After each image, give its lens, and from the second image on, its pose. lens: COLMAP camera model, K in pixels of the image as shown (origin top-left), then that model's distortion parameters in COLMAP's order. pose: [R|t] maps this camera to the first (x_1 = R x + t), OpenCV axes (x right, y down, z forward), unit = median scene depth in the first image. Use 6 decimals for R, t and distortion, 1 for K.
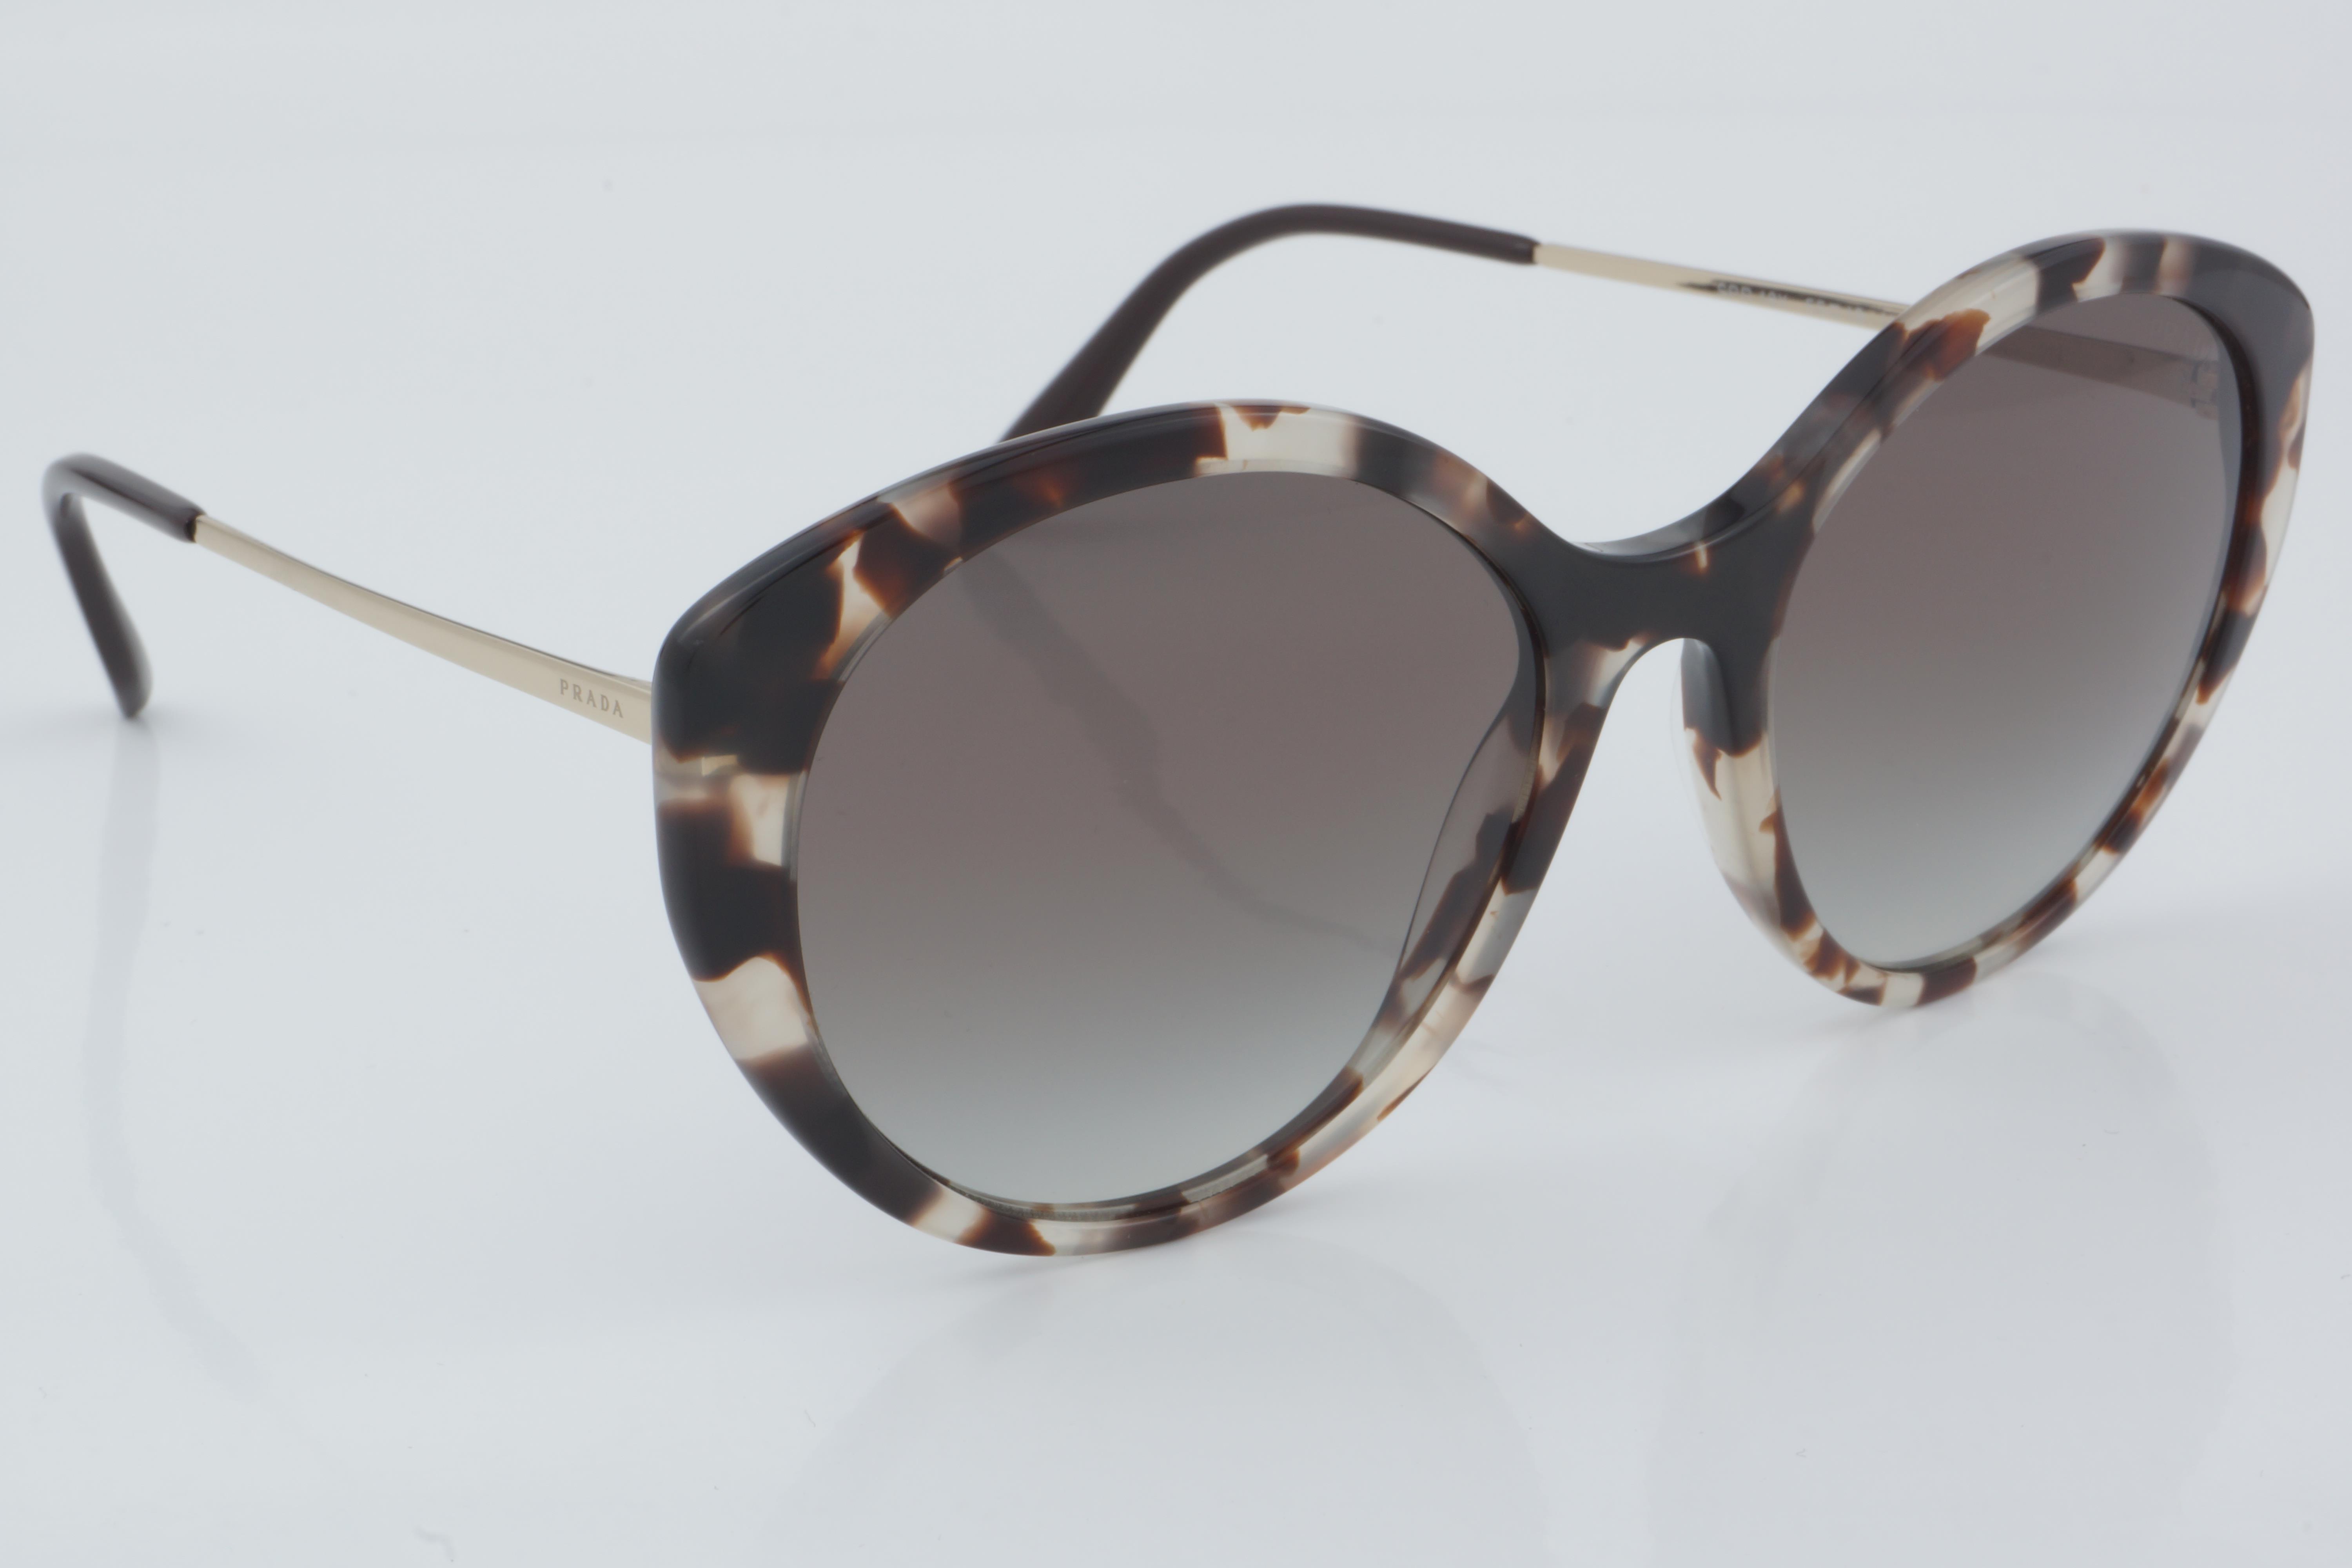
lens RADIAL K [[5051.4, 0, 1176.0], [0, 5051.4, 784.0], [0, 0, 1]] dist [0.393374, 0.003372]
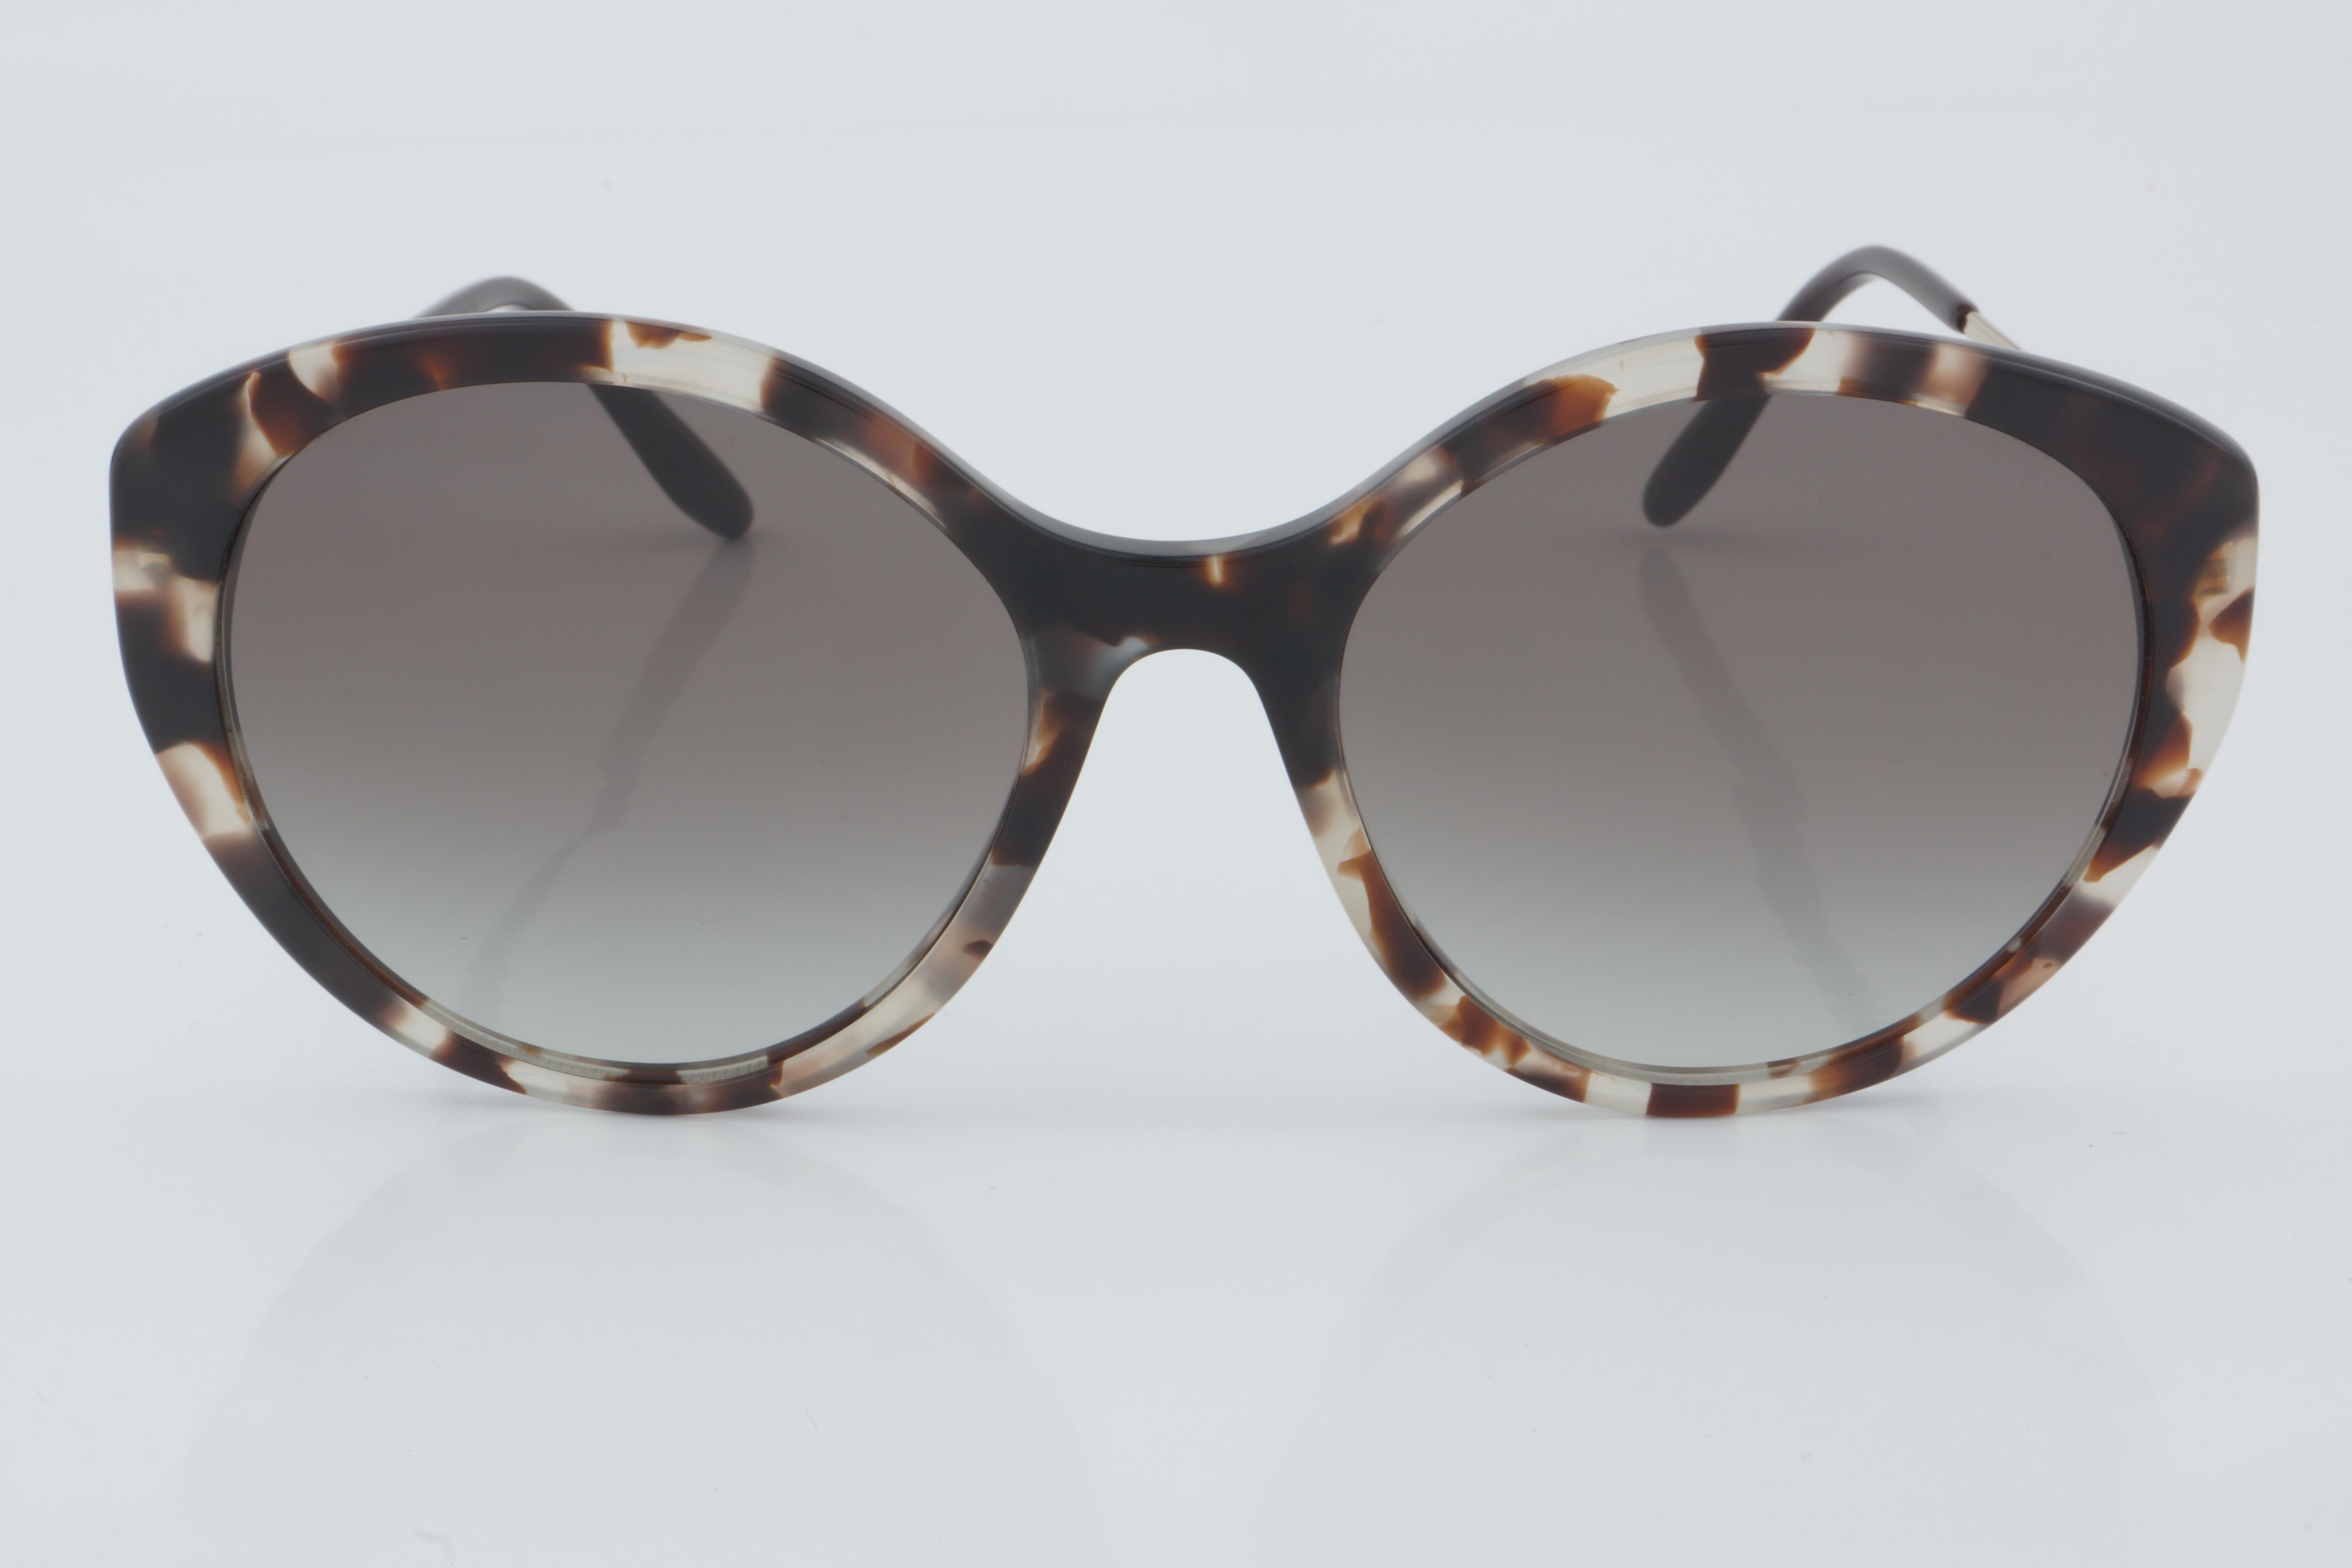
lens RADIAL K [[5051.4, 0, 1176.0], [0, 5051.4, 784.0], [0, 0, 1]] dist [0.393374, 0.003372]
pose [[0.765967, 0.189568, -0.614295, 0.731056], [-0.198789, 0.978548, 0.054103, -0.057413], [0.611374, 0.080674, 0.787219, 0.226001]]
